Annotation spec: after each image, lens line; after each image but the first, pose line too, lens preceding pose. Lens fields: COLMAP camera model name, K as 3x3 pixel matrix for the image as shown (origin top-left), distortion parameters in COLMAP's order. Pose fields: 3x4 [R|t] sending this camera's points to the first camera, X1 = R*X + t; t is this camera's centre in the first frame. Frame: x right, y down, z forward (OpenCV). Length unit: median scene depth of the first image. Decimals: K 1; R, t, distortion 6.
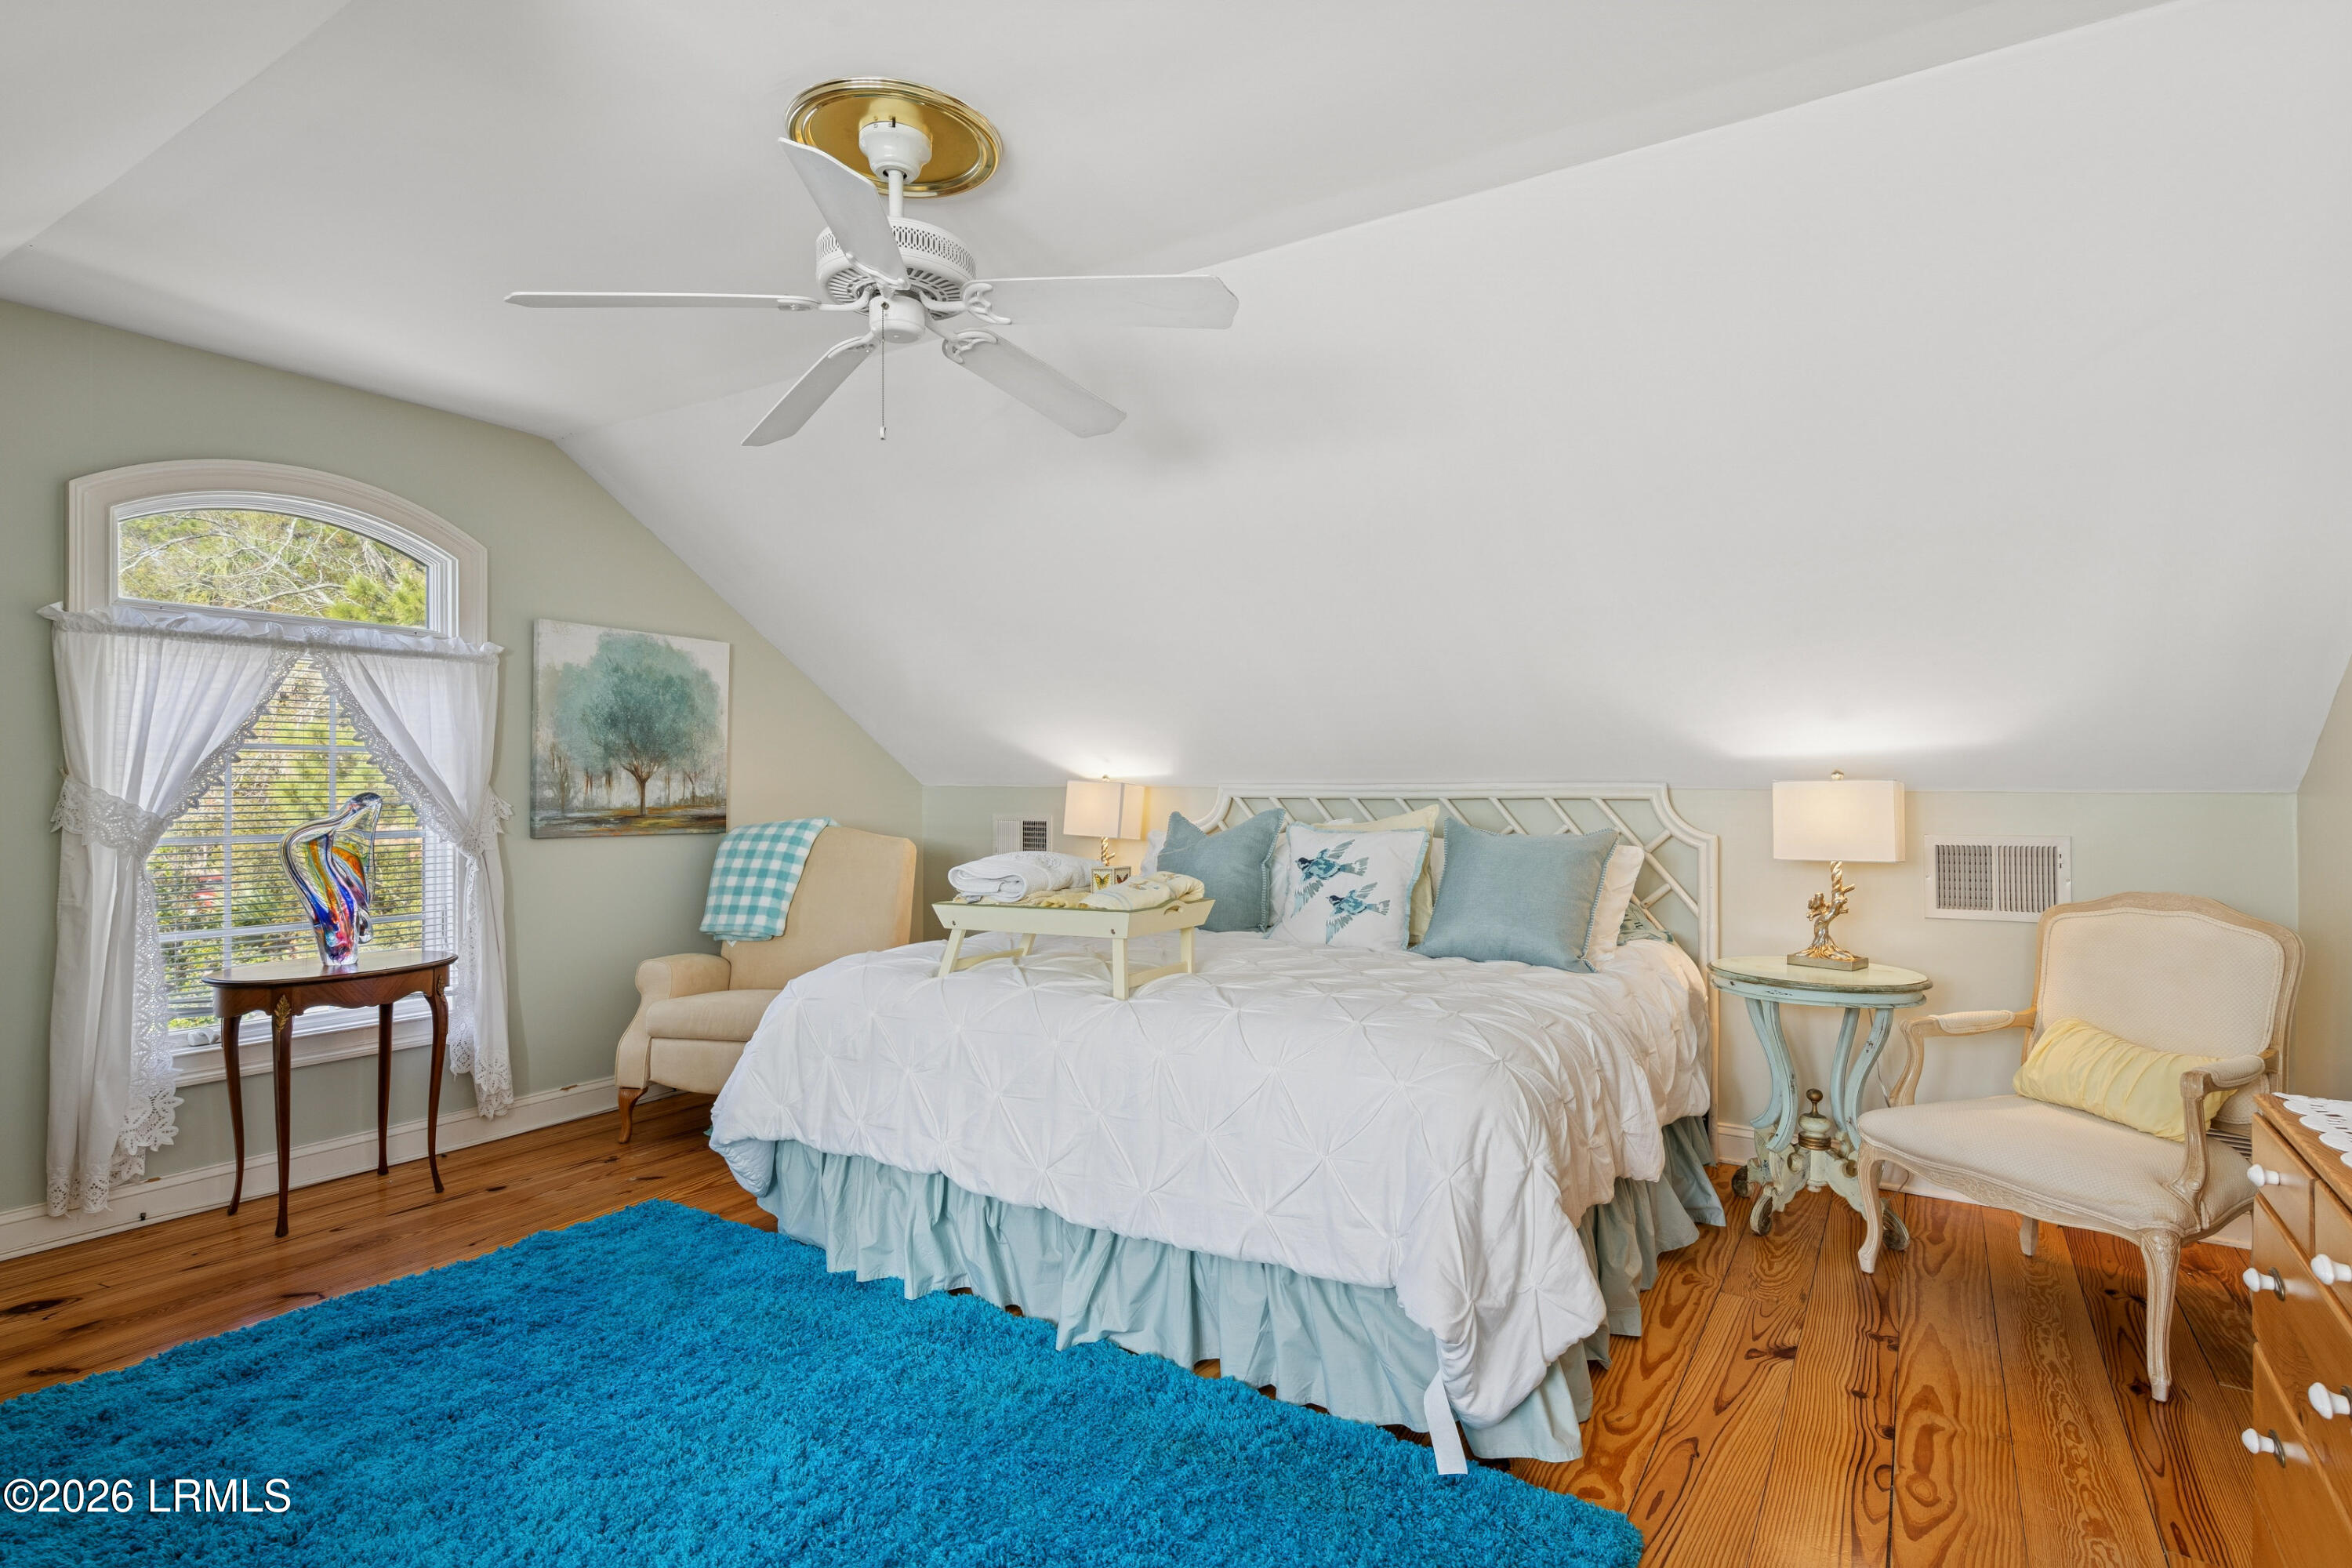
lens RADIAL K [[1225.1, 0, 1177.5], [0, 1225.1, 778.8], [0, 0, 1]] dist [0.002774, 0.000406]
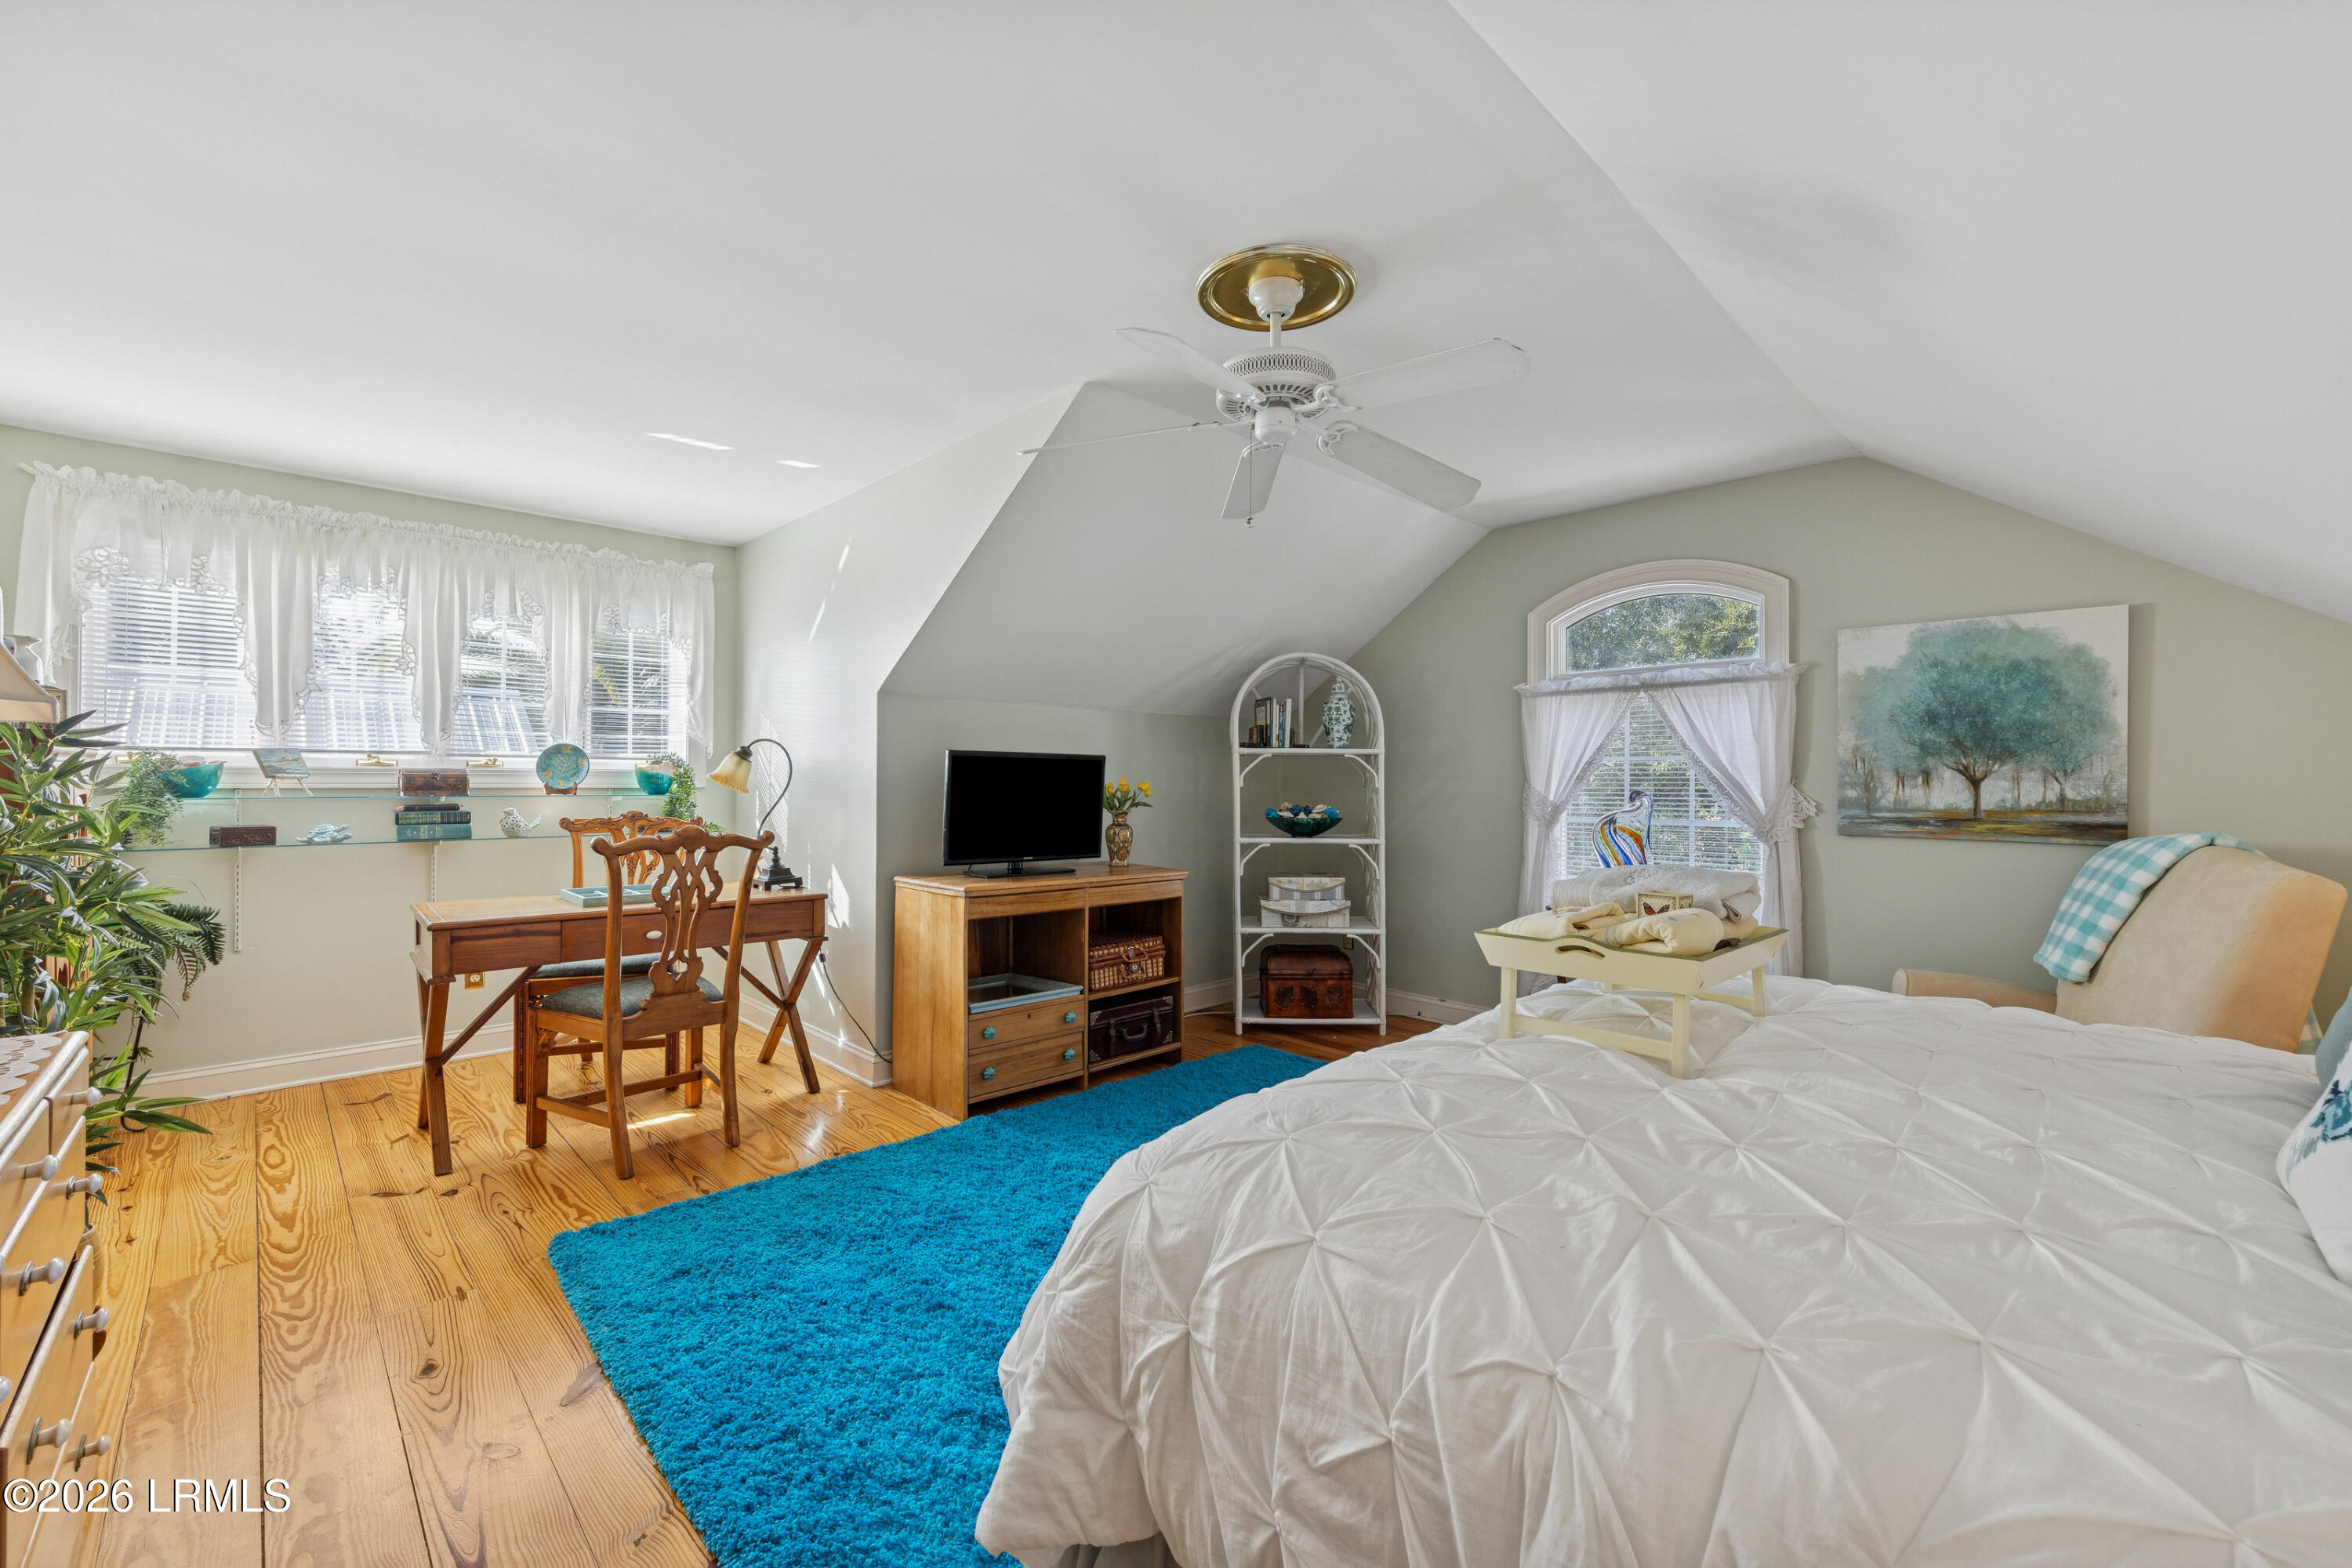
lens RADIAL K [[913.7, 0, 1178.3], [0, 913.7, 788.1], [0, 0, 1]] dist [0.000069, -0.000020]
pose [[-0.240321, 0.000268, -0.970693, 0.375679], [-0.001496, 0.999999, 0.000647, 0.007658], [0.970692, 0.001607, -0.240321, 0.600992]]
